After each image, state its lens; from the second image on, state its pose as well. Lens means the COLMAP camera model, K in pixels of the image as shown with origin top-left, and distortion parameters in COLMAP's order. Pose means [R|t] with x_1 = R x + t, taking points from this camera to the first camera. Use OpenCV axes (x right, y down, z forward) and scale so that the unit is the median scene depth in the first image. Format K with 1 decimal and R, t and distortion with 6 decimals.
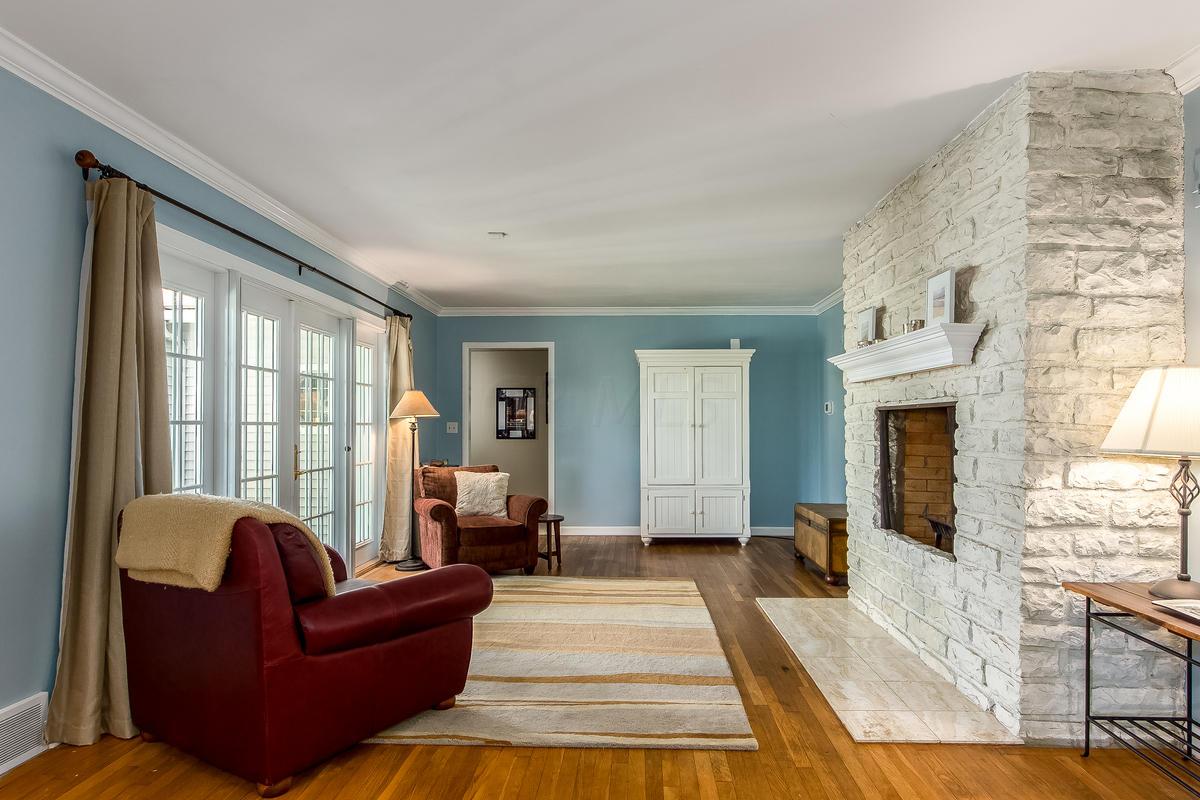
lens RADIAL K [[651.3, 0, 600.5], [0, 651.3, 422.2], [0, 0, 1]] dist [0.014057, -0.000748]
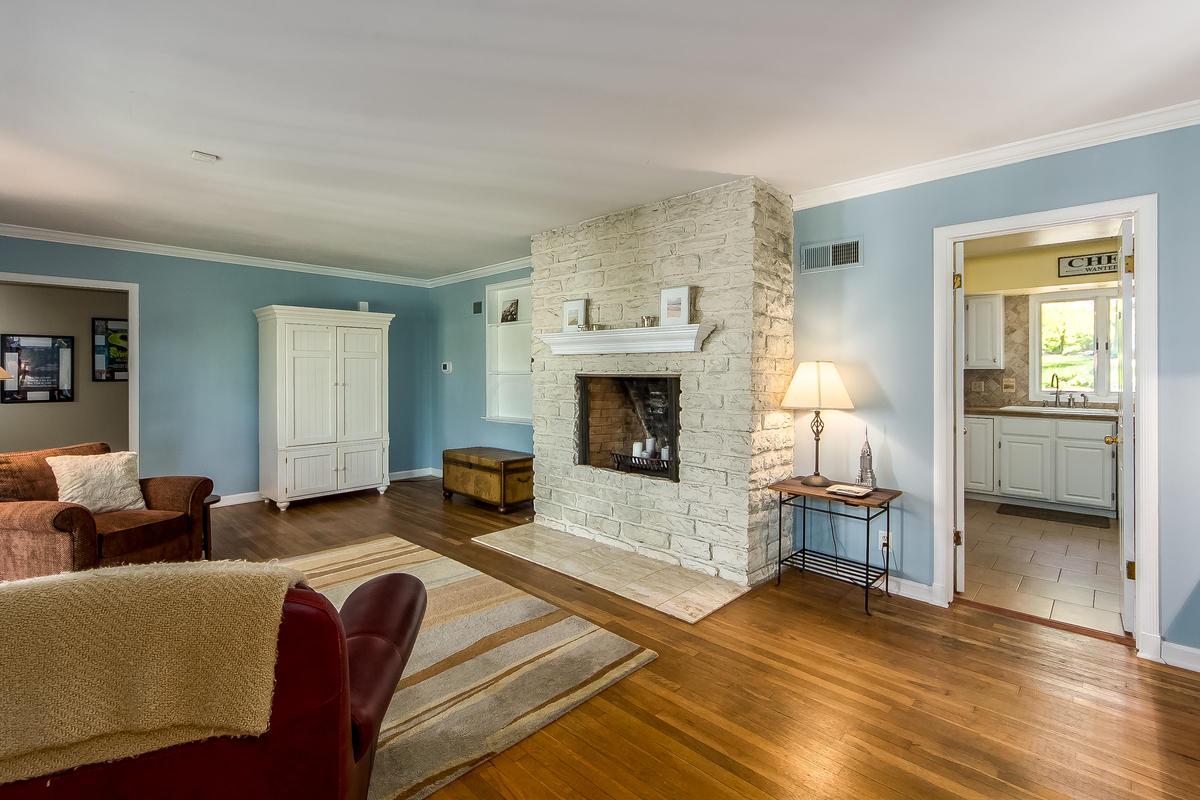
lens RADIAL K [[543.5, 0, 588.7], [0, 543.5, 372.9], [0, 0, 1]] dist [0.000641, -0.001777]
pose [[0.678840, -0.001963, 0.734284, -0.506271], [-0.002222, 0.999986, 0.004728, -0.041803], [-0.734283, -0.004841, 0.678826, 0.316368]]
